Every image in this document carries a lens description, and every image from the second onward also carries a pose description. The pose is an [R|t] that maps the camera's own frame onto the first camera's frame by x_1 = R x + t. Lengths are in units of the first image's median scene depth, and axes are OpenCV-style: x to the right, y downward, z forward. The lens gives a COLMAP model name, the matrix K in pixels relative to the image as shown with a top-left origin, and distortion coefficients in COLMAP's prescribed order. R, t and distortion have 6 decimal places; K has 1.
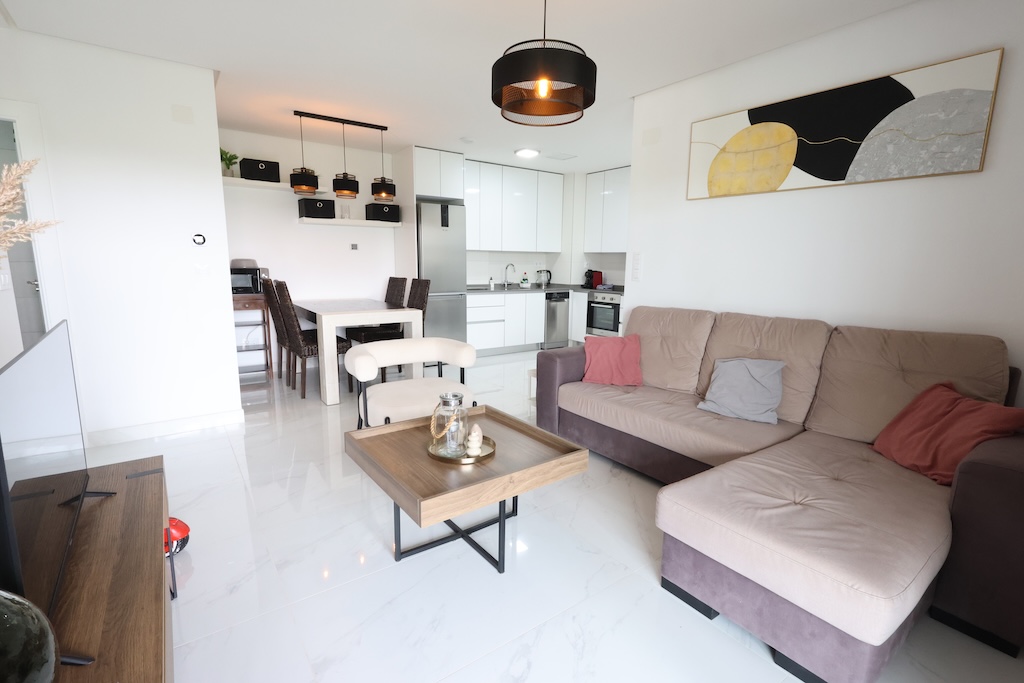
lens RADIAL K [[475.5, 0, 511.1], [0, 475.5, 345.1], [0, 0, 1]] dist [-0.001479, 0.001849]
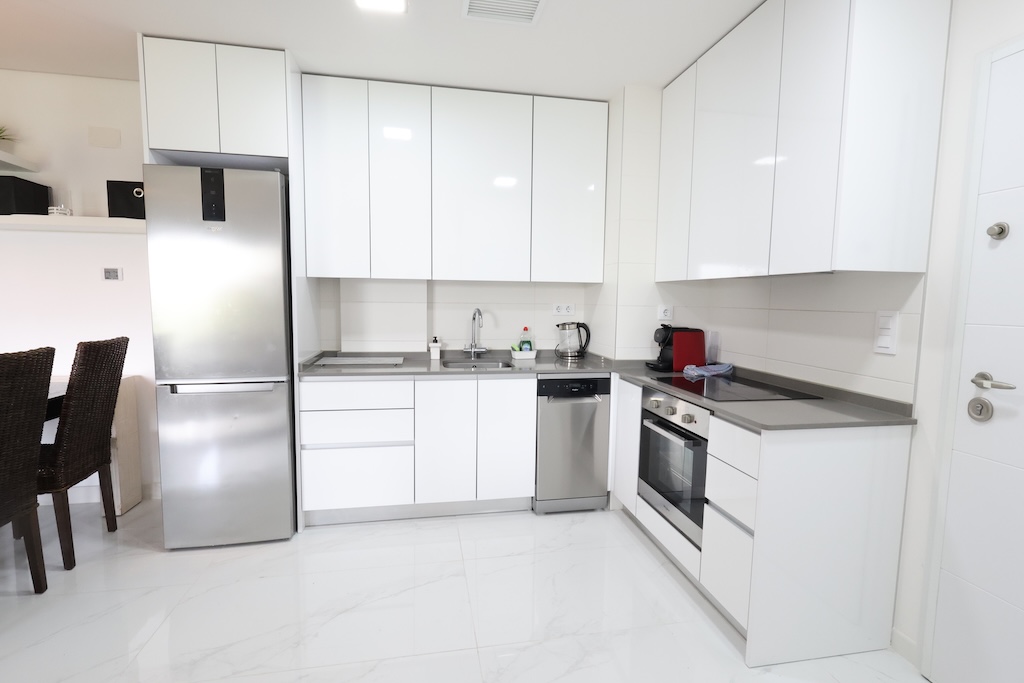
lens RADIAL K [[475.5, 0, 511.8], [0, 475.5, 342.9], [0, 0, 1]] dist [-0.001479, 0.001849]
pose [[0.905639, 0.038848, -0.422266, 0.224469], [-0.076080, 0.994522, -0.071675, -0.109606], [0.417168, 0.097037, 0.903634, 0.613551]]
